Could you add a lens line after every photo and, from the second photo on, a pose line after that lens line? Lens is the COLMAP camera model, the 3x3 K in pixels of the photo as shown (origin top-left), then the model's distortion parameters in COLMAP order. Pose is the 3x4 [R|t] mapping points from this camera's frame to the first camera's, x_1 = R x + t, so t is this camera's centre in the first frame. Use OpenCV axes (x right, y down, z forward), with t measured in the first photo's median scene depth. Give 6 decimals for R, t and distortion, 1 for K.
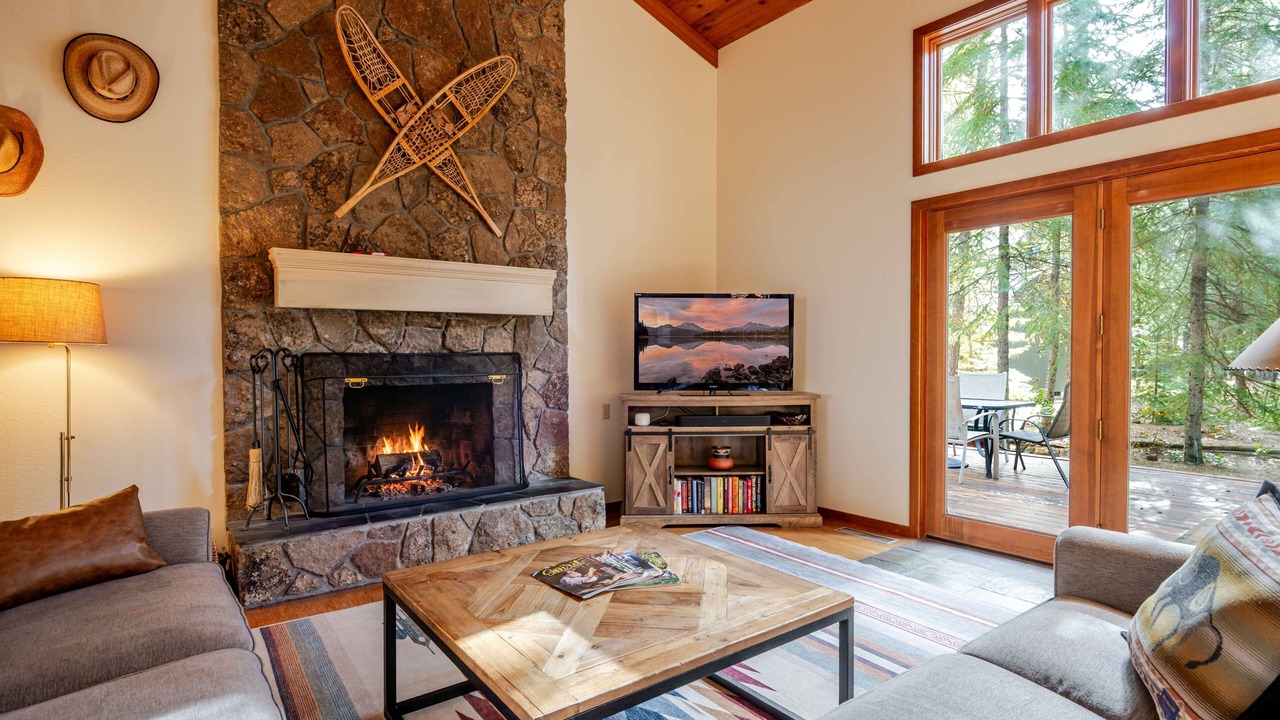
lens RADIAL K [[636.4, 0, 633.6], [0, 636.4, 359.9], [0, 0, 1]] dist [-0.001687, -0.001777]
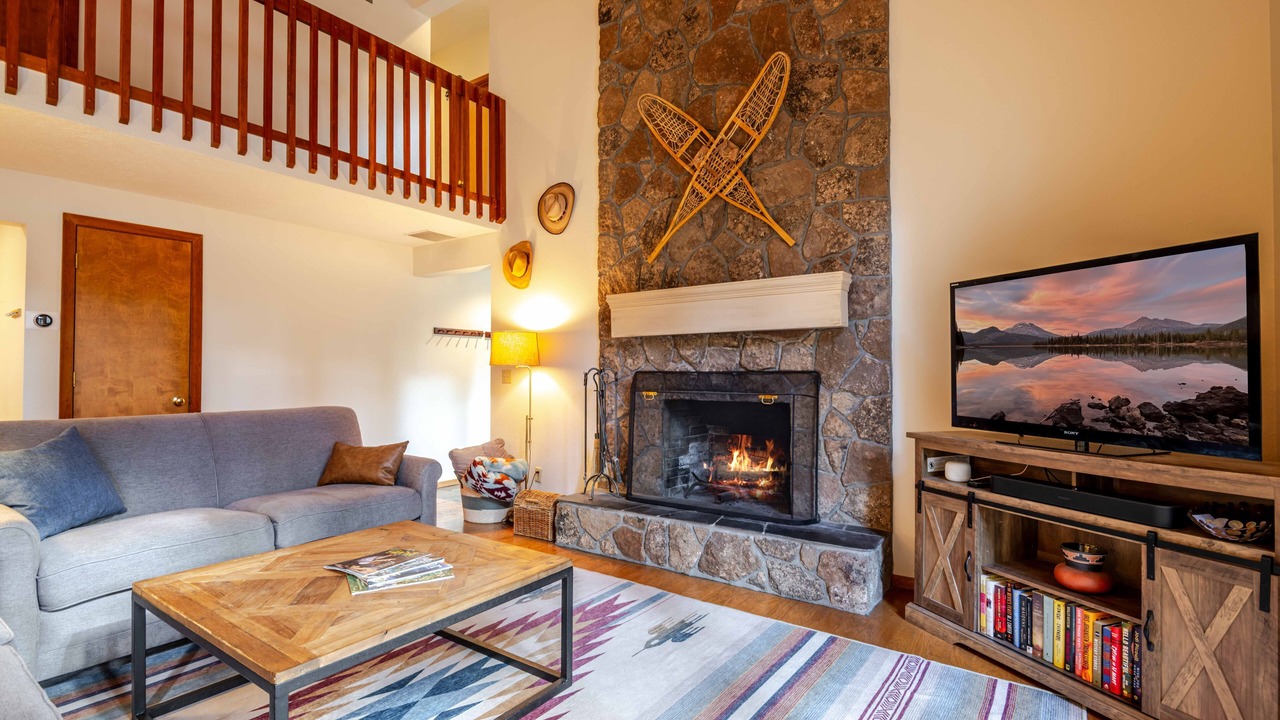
lens RADIAL K [[603.3, 0, 636.2], [0, 603.3, 353.0], [0, 0, 1]] dist [-0.012513, -0.000747]
pose [[0.296068, -0.018151, -0.954994, 0.568952], [-0.002427, 0.999802, -0.019755, -0.020082], [0.955164, 0.008167, 0.295965, 0.538601]]
